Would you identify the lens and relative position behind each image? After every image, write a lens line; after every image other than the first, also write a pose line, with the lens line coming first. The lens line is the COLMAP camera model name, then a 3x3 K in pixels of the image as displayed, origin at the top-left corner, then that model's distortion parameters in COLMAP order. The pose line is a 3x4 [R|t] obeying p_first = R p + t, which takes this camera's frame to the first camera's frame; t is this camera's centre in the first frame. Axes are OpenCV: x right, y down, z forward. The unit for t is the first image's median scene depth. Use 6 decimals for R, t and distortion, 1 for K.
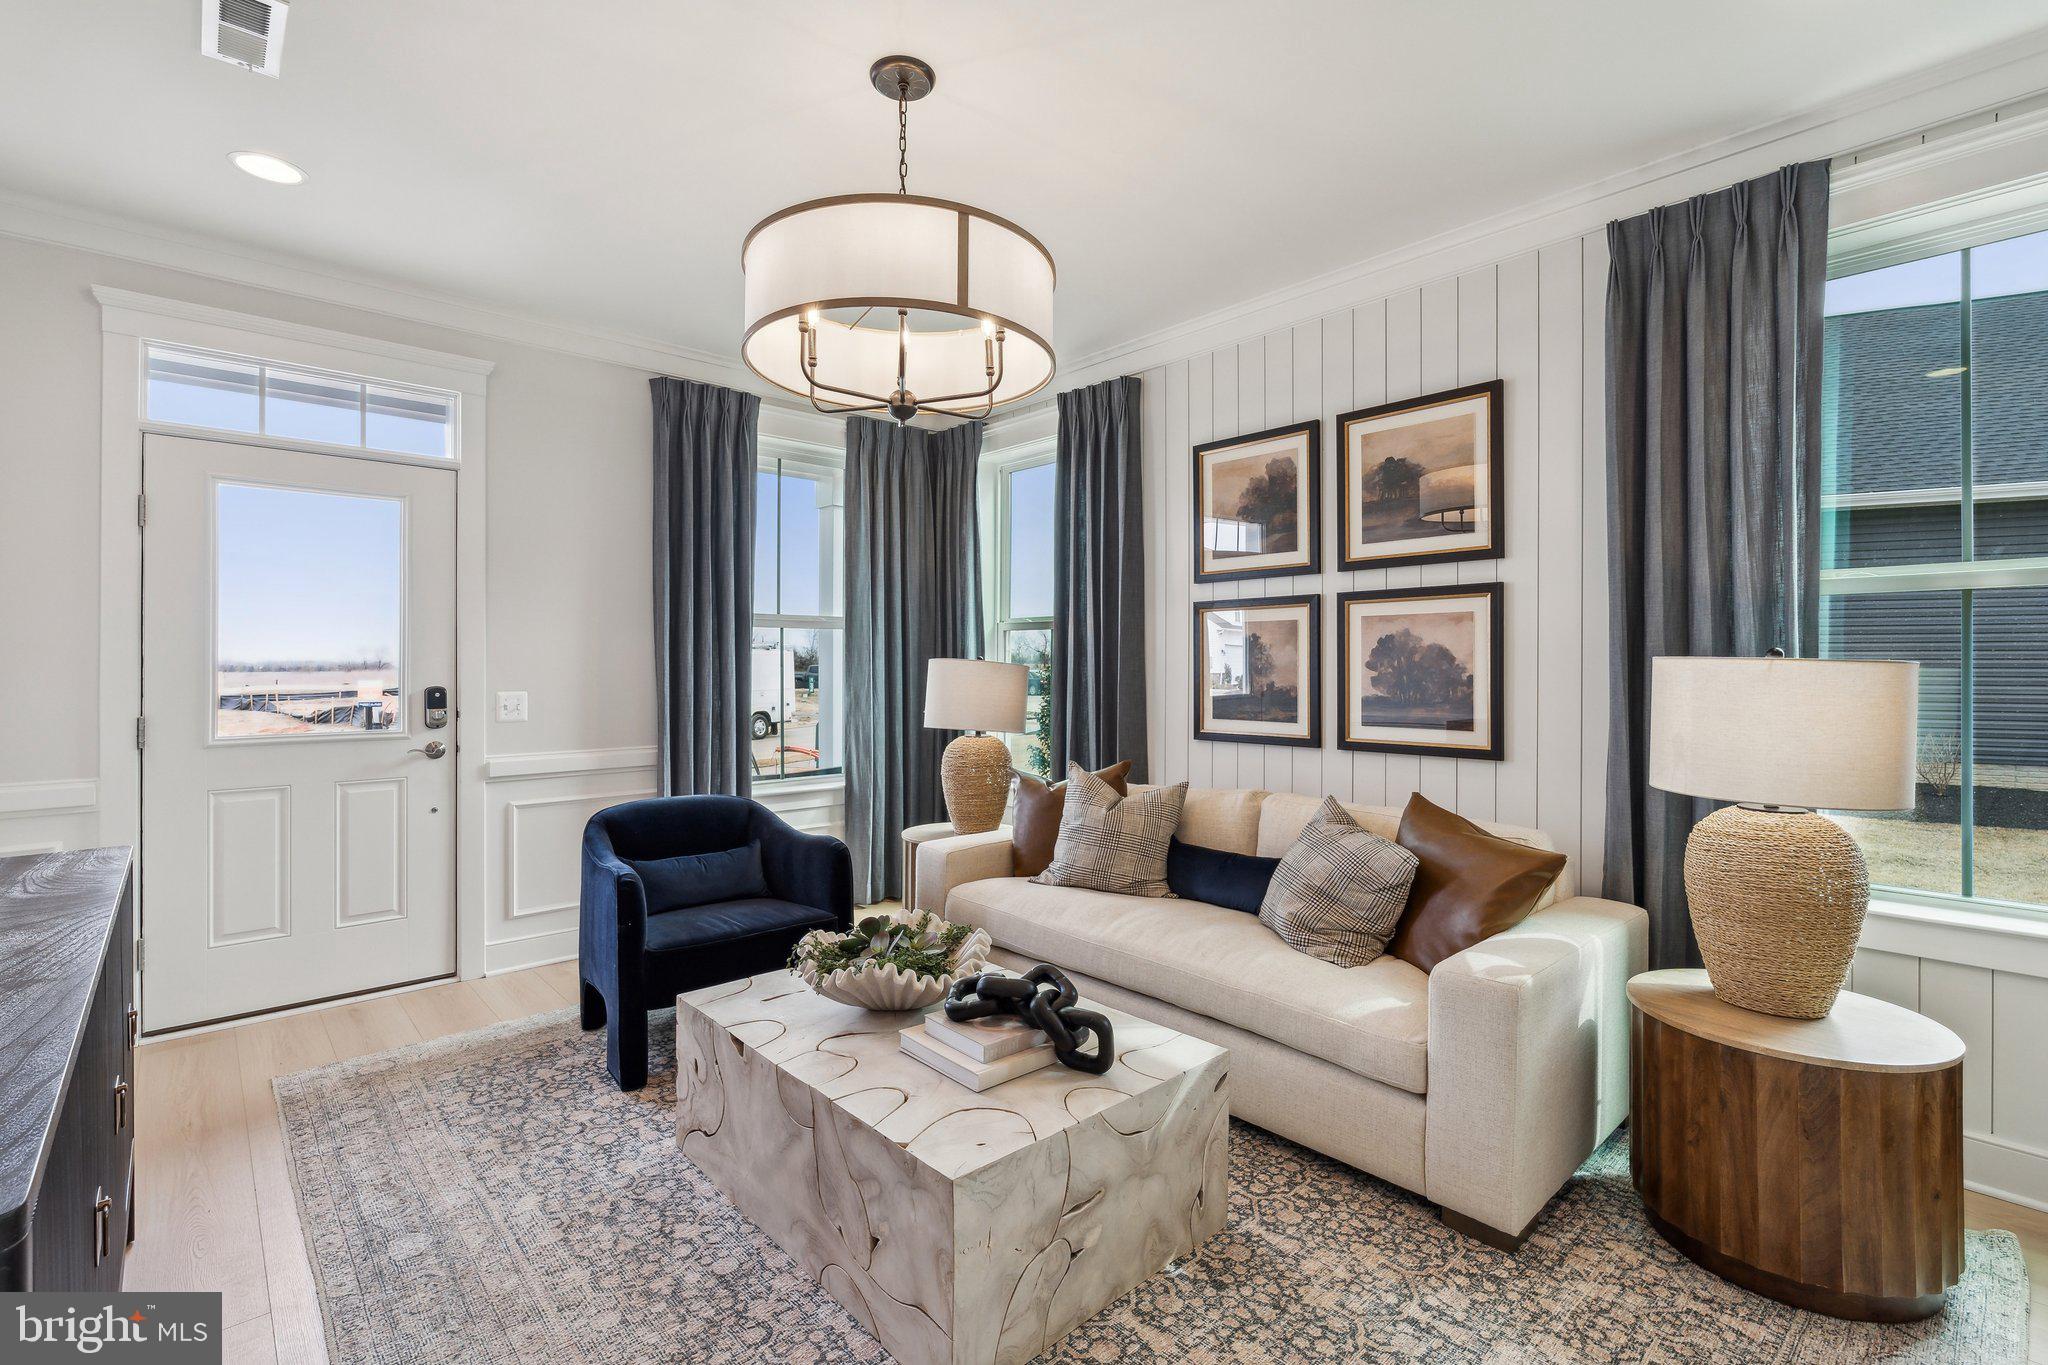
lens RADIAL K [[922.9, 0, 1024.6], [0, 922.9, 678.7], [0, 0, 1]] dist [-0.005604, 0.000113]
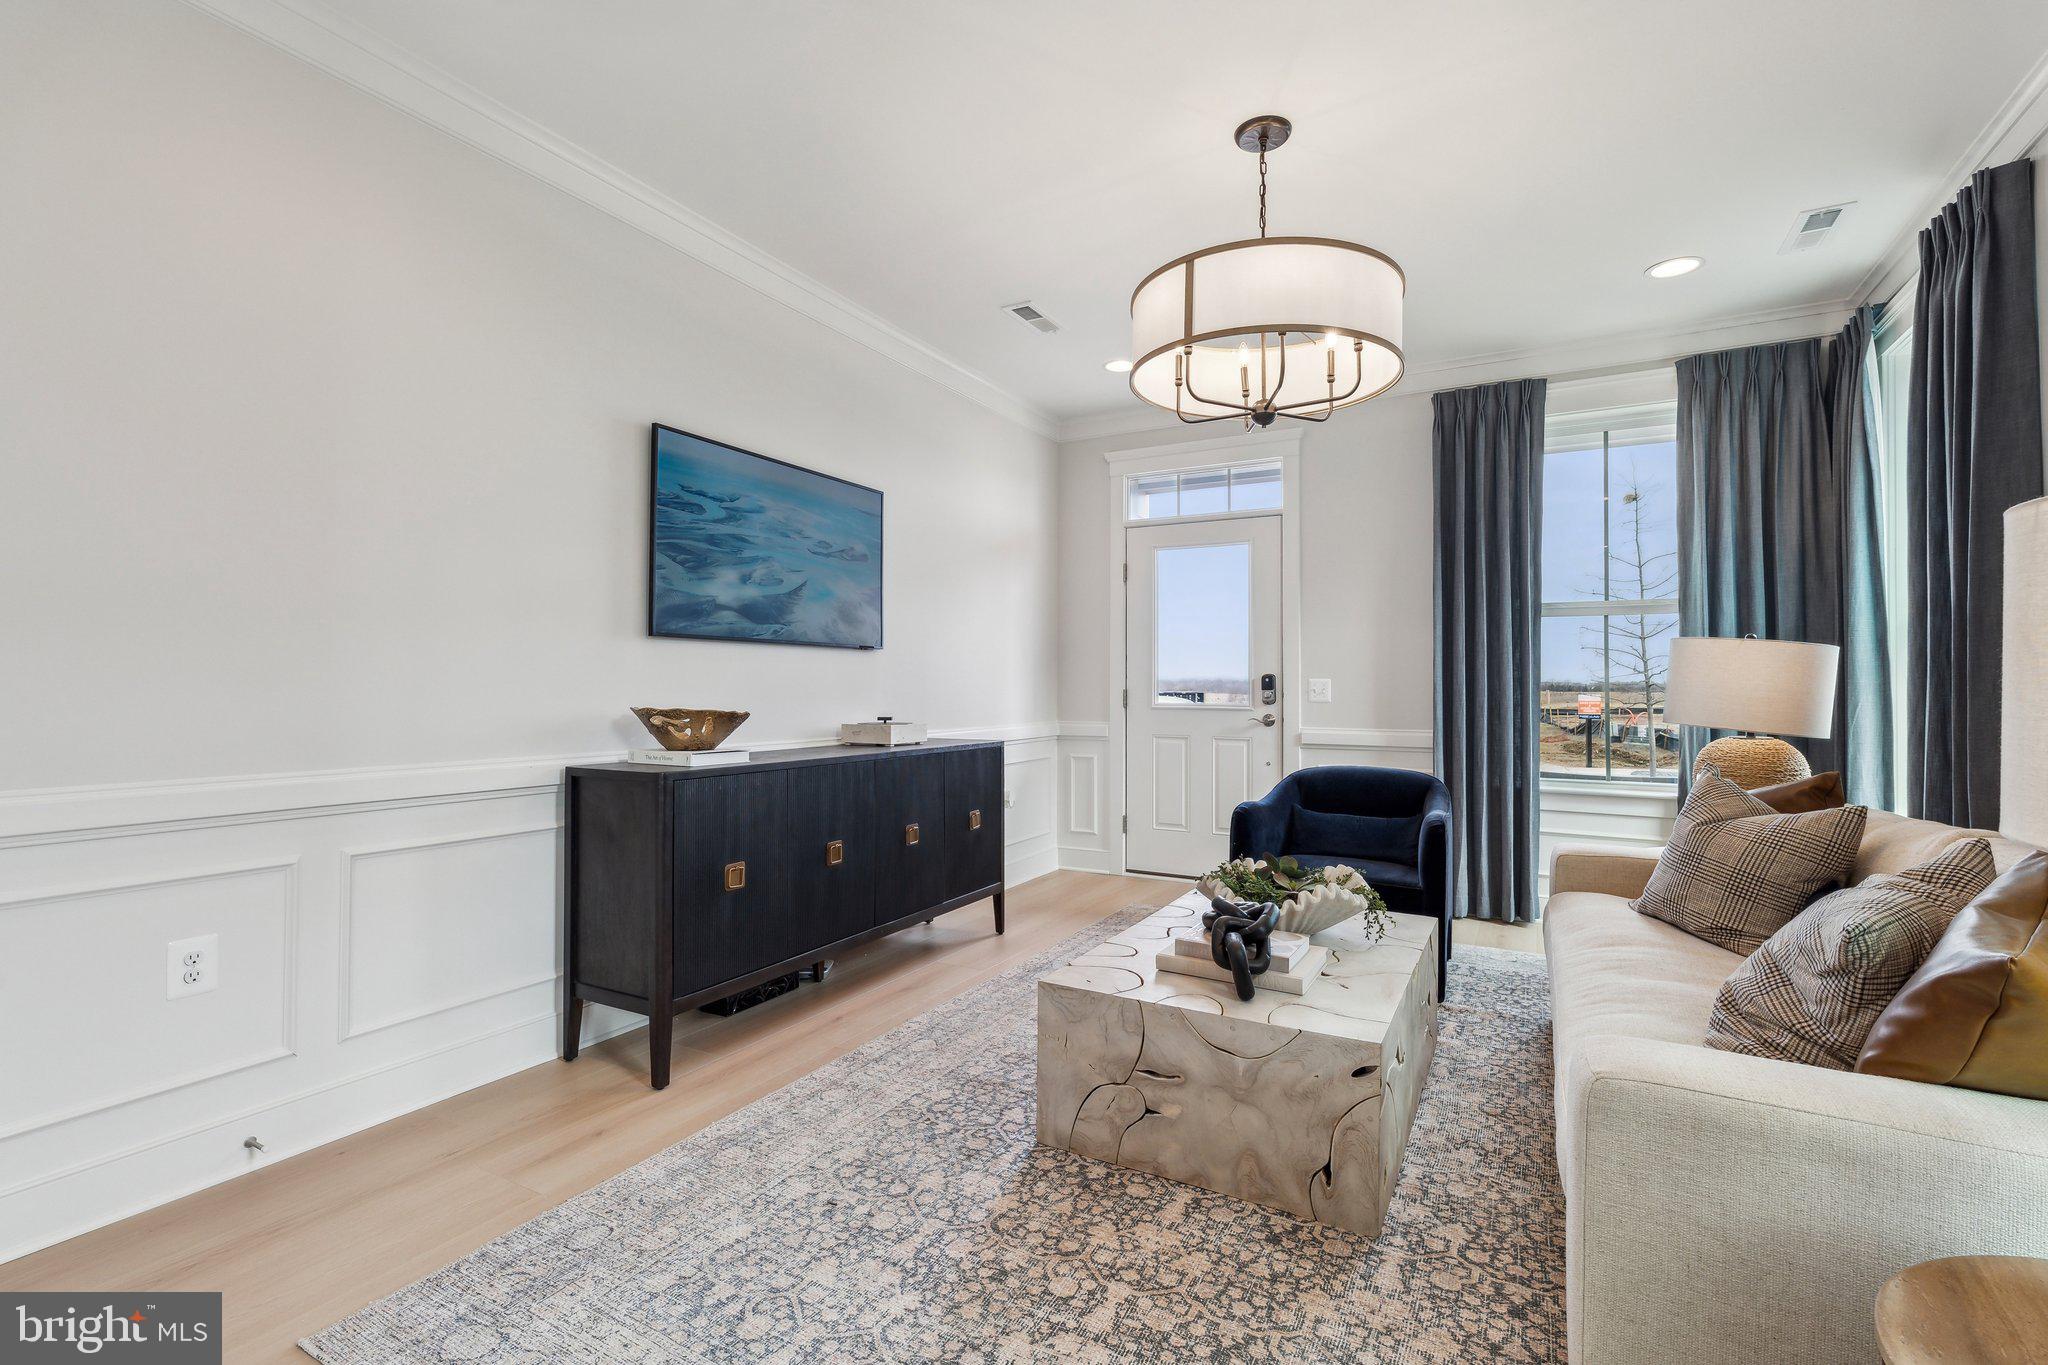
lens RADIAL K [[922.9, 0, 1024.6], [0, 922.9, 678.7], [0, 0, 1]] dist [-0.005604, 0.000113]
pose [[0.316083, -0.004042, -0.948723, 0.568340], [-0.017509, 0.999796, -0.010093, 0.037081], [0.948570, 0.019802, 0.315948, 0.223574]]
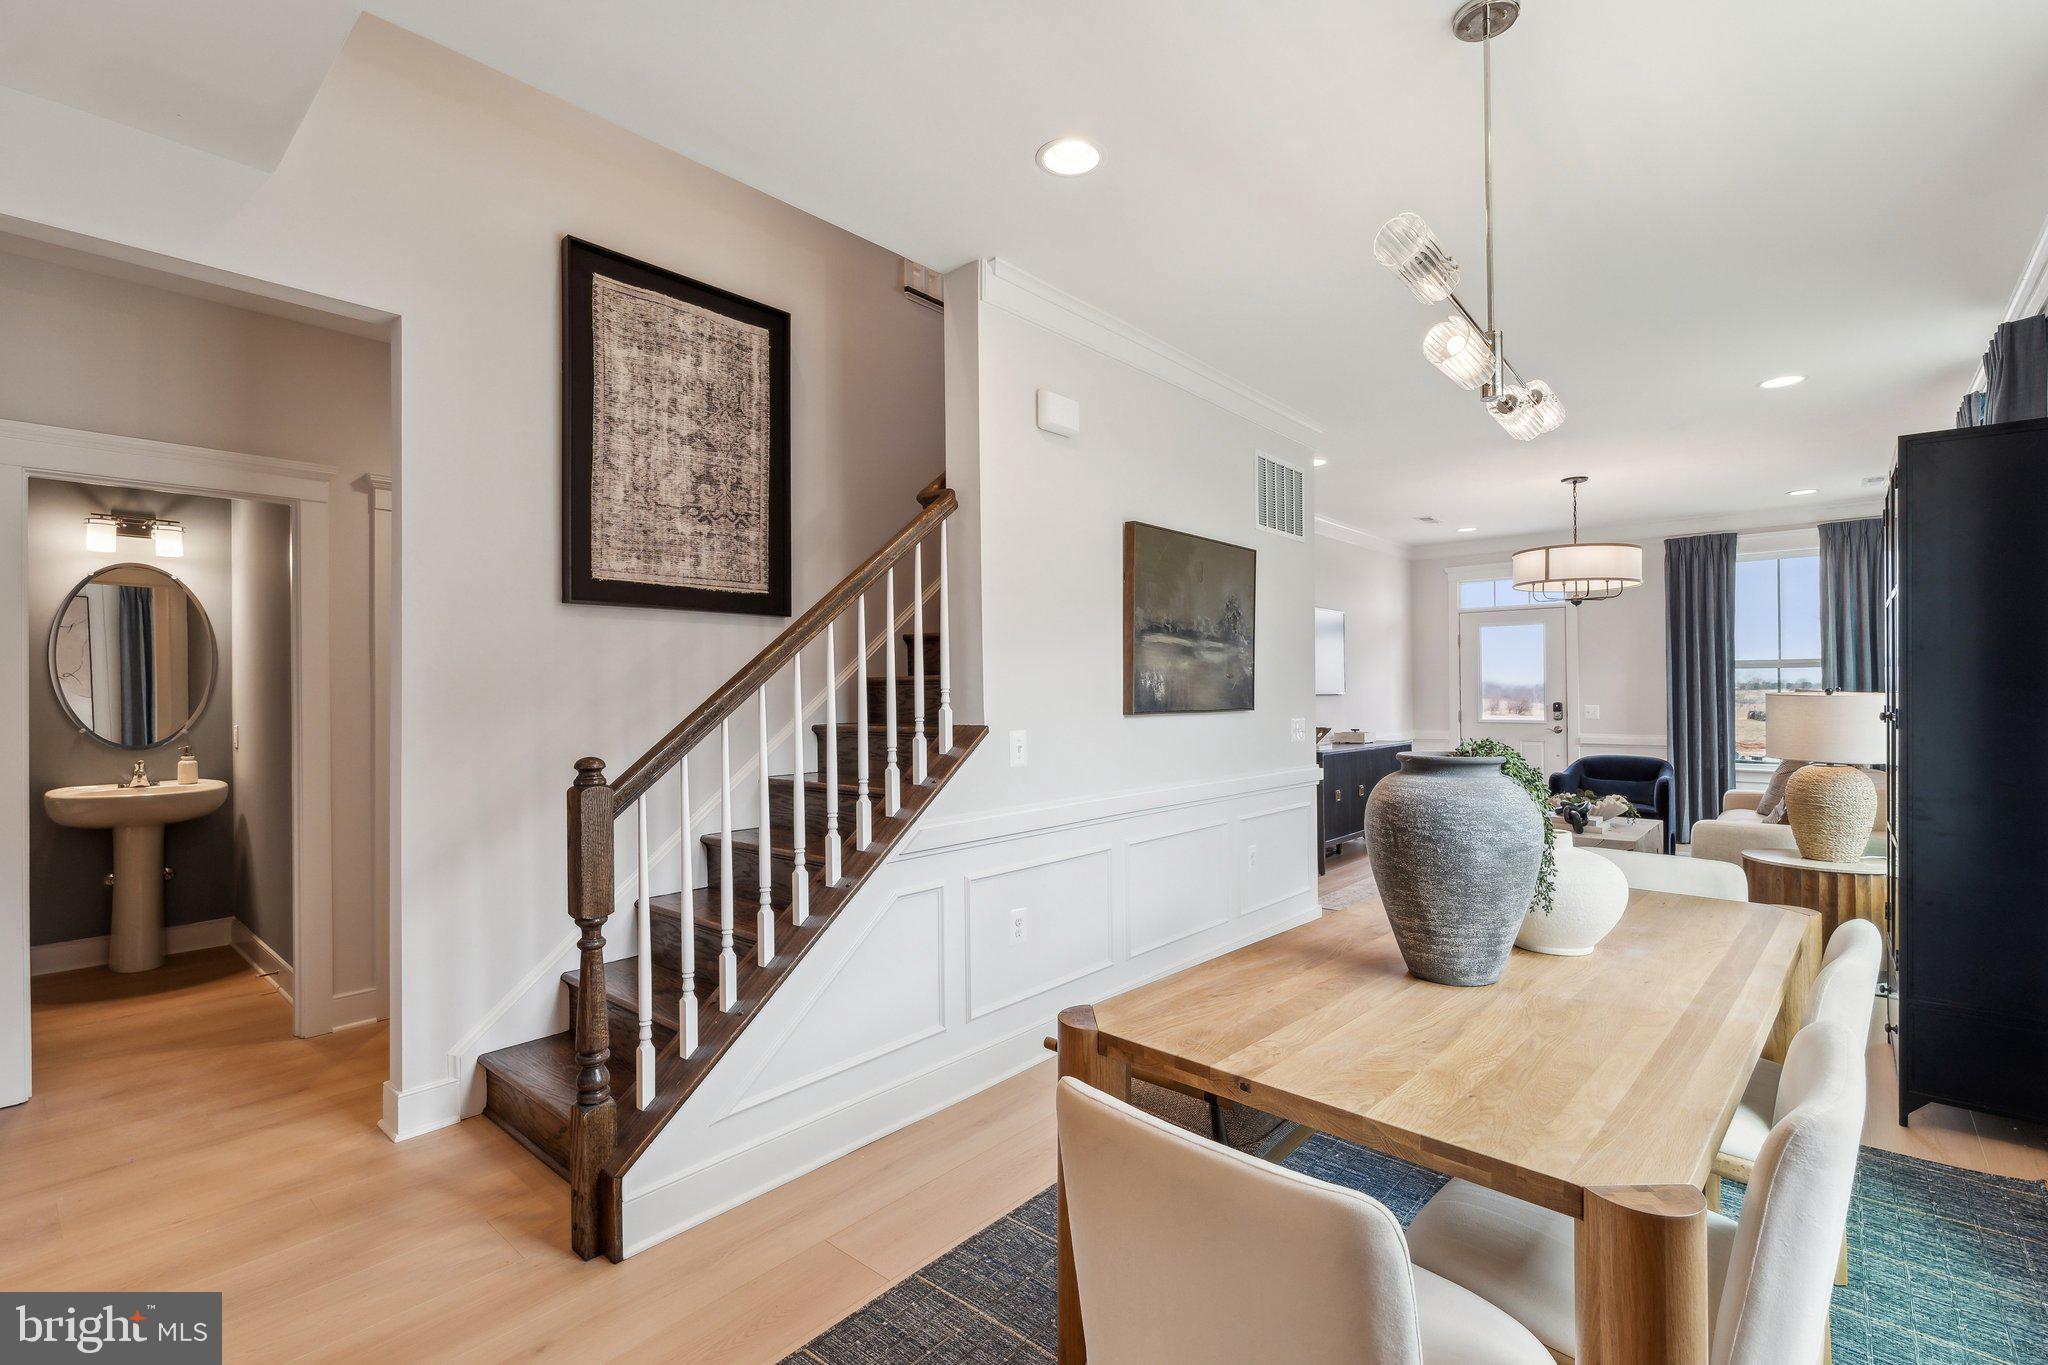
lens RADIAL K [[936.0, 0, 1011.9], [0, 936.0, 687.3], [0, 0, 1]] dist [0.000763, -0.000159]
pose [[0.106831, -0.005027, -0.994264, 1.603203], [-0.005760, 0.999967, -0.005675, -0.007927], [0.994261, 0.006333, 0.106798, -0.638791]]
